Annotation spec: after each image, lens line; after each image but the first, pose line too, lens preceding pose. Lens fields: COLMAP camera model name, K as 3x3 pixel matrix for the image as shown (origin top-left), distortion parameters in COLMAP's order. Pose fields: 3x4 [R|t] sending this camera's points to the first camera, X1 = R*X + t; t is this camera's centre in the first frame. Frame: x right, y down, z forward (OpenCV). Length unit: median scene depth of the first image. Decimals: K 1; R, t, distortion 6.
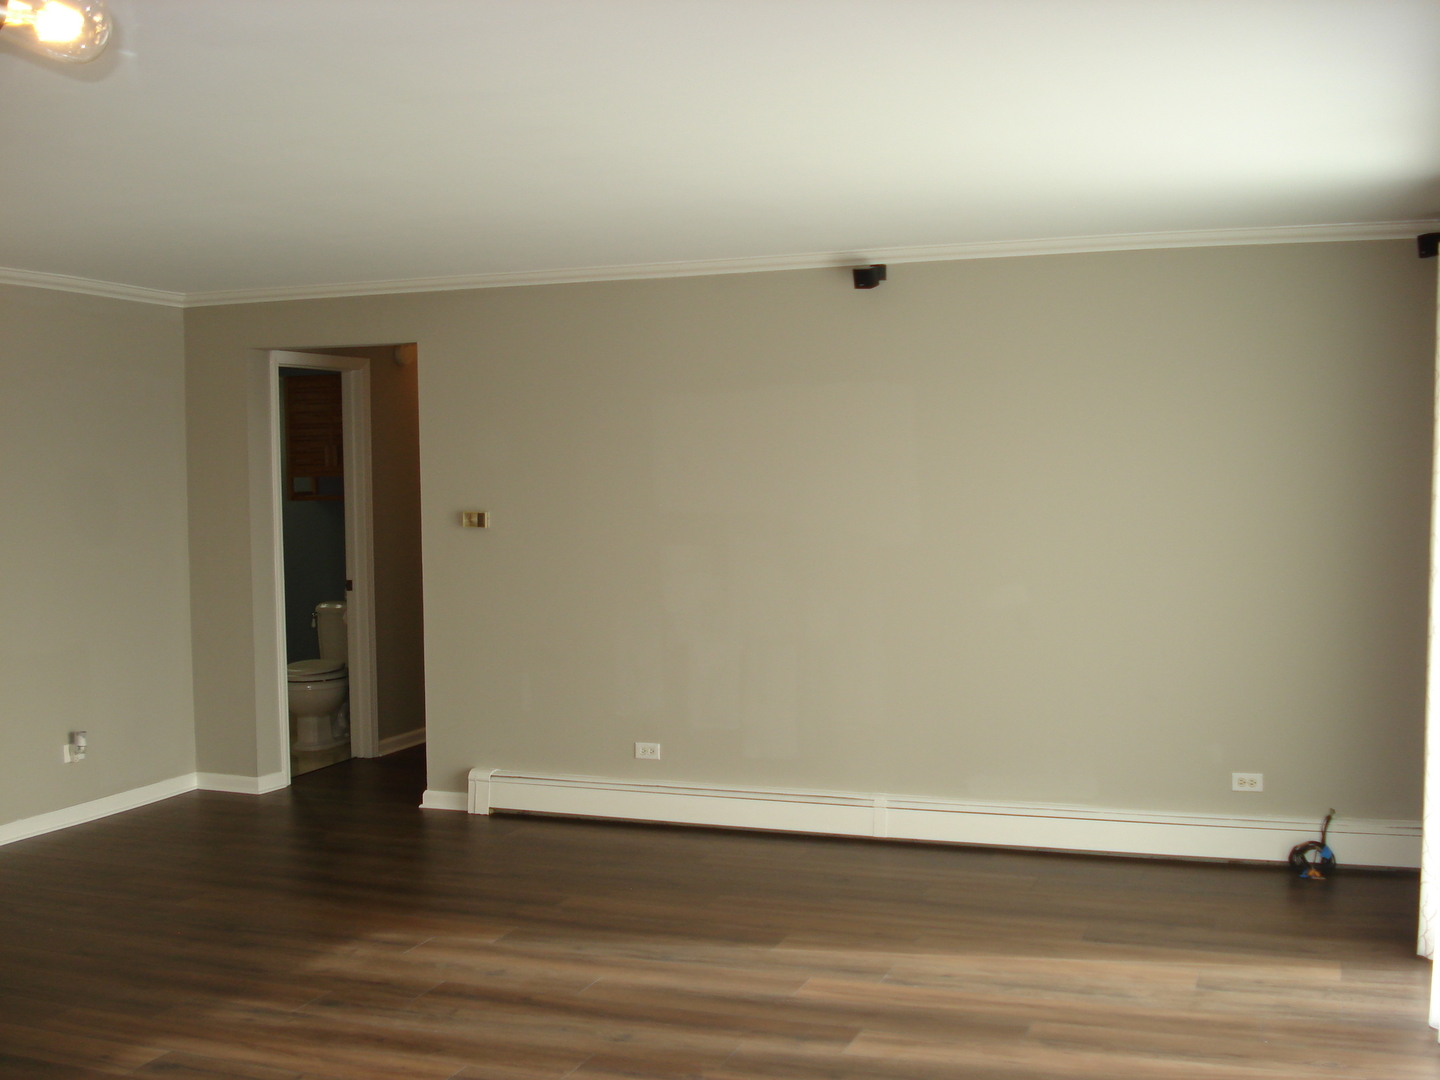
lens RADIAL K [[1633.6, 0, 720.0], [0, 1633.6, 540.0], [0, 0, 1]] dist [-0.072506, -0.052668]
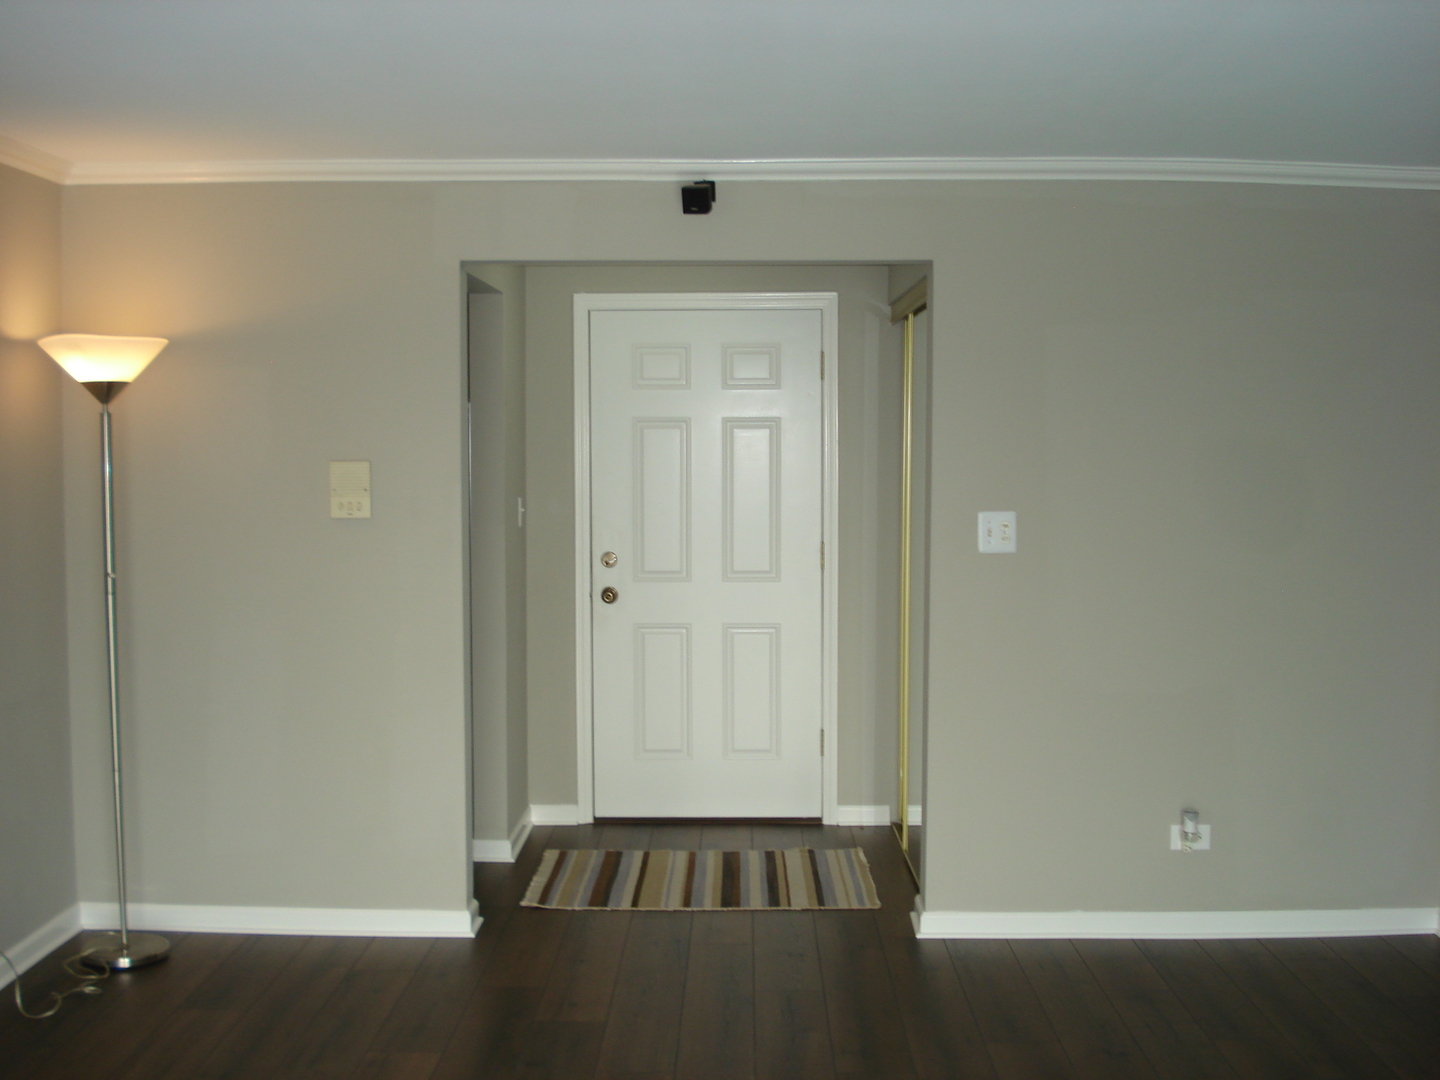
lens RADIAL K [[1633.6, 0, 720.0], [0, 1633.6, 540.0], [0, 0, 1]] dist [-0.072506, -0.052668]
pose [[0.349518, 0.072400, -0.934128, 0.164170], [-0.052500, 0.996957, 0.057626, -0.025948], [0.935457, 0.028900, 0.352256, 0.500258]]
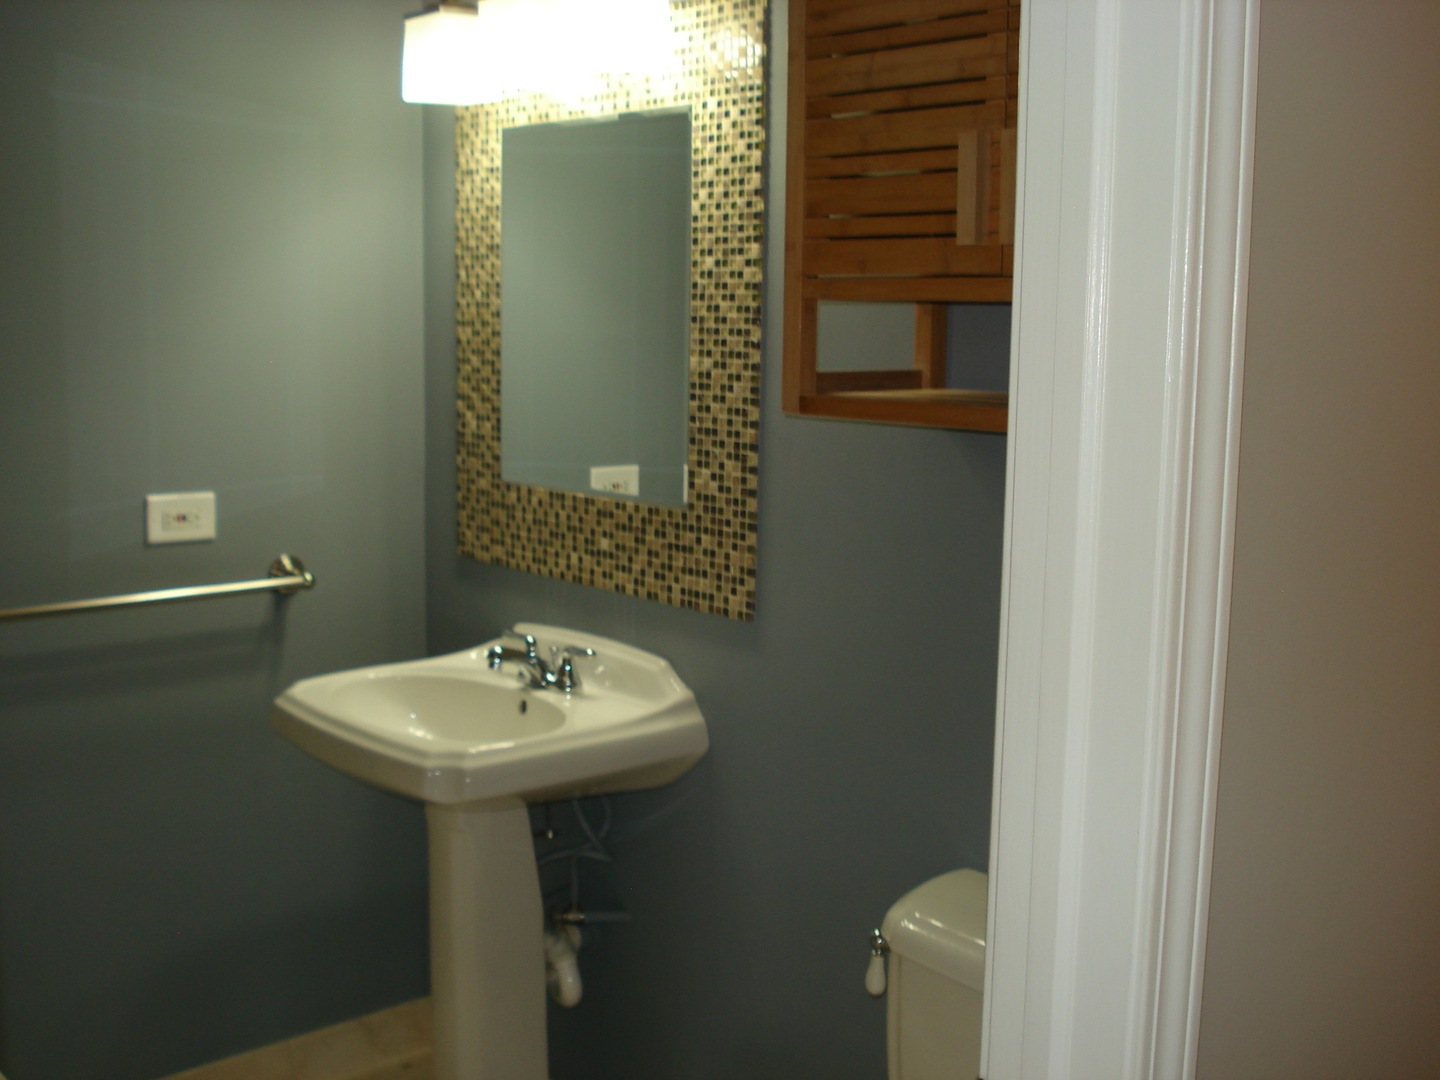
lens RADIAL K [[1633.6, 0, 720.0], [0, 1633.6, 540.0], [0, 0, 1]] dist [-0.072506, -0.052668]
pose [[0.895002, 0.090069, -0.436874, -0.217316], [-0.050207, 0.993519, 0.101974, -0.034743], [0.443228, -0.069333, 0.893724, 0.972443]]
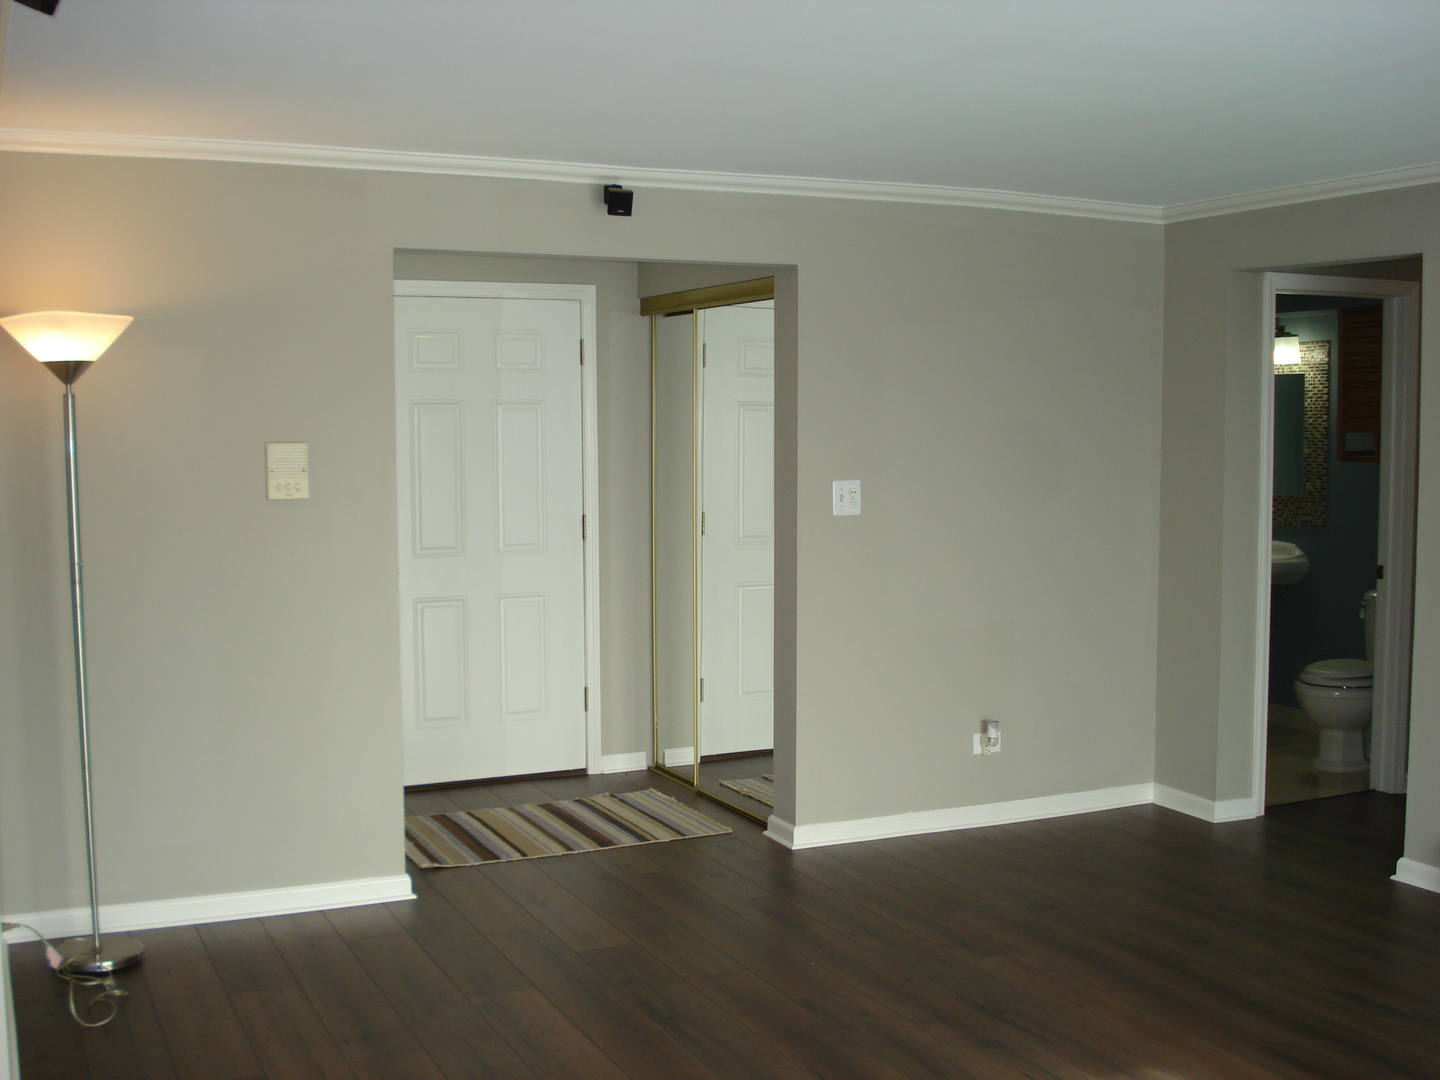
lens RADIAL K [[1633.6, 0, 720.0], [0, 1633.6, 540.0], [0, 0, 1]] dist [-0.072506, -0.052668]
pose [[0.724630, 0.063166, -0.686237, 0.081829], [-0.042926, 0.997994, 0.046534, -0.011118], [0.687800, -0.004262, 0.725888, 0.238735]]
